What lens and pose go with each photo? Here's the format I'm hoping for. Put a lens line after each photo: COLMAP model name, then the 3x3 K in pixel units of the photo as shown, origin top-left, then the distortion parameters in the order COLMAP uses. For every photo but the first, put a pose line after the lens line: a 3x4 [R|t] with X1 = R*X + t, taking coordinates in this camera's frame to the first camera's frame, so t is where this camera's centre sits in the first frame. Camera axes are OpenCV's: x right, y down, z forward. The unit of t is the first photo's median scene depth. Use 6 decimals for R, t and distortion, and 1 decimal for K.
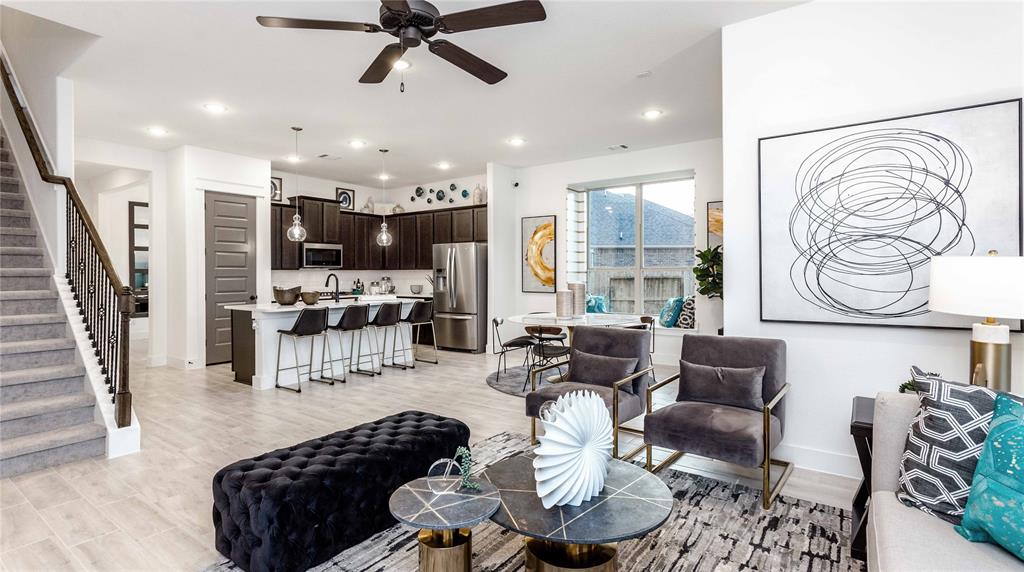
lens RADIAL K [[489.2, 0, 506.1], [0, 489.2, 272.1], [0, 0, 1]] dist [0.000464, 0.000240]
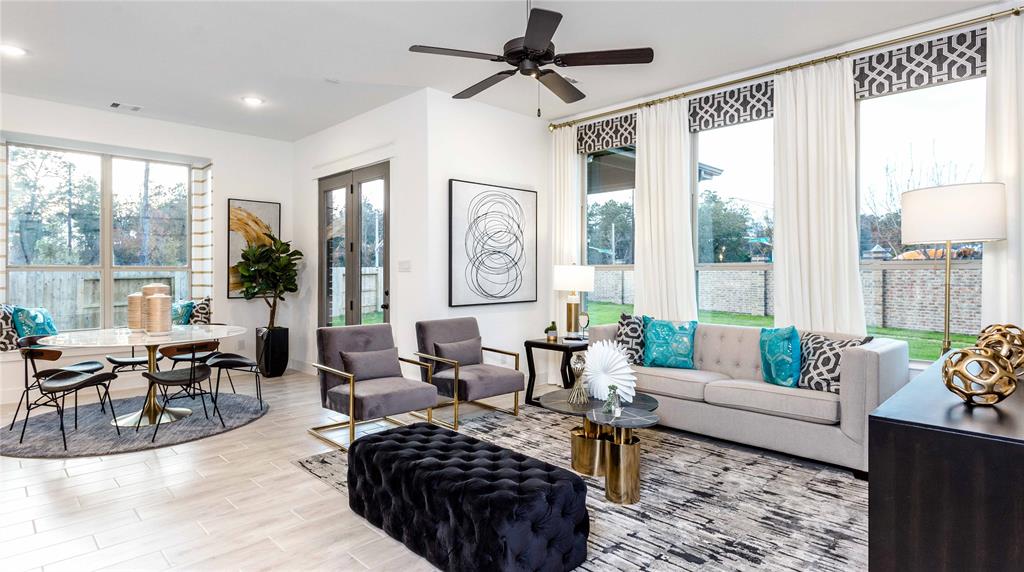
lens RADIAL K [[539.3, 0, 510.8], [0, 539.3, 272.1], [0, 0, 1]] dist [-0.011895, 0.000148]
pose [[0.155957, 0.006030, 0.987745, -0.430954], [-0.001489, 0.999982, -0.005869, 0.003479], [-0.987763, -0.000555, 0.155963, 0.249867]]
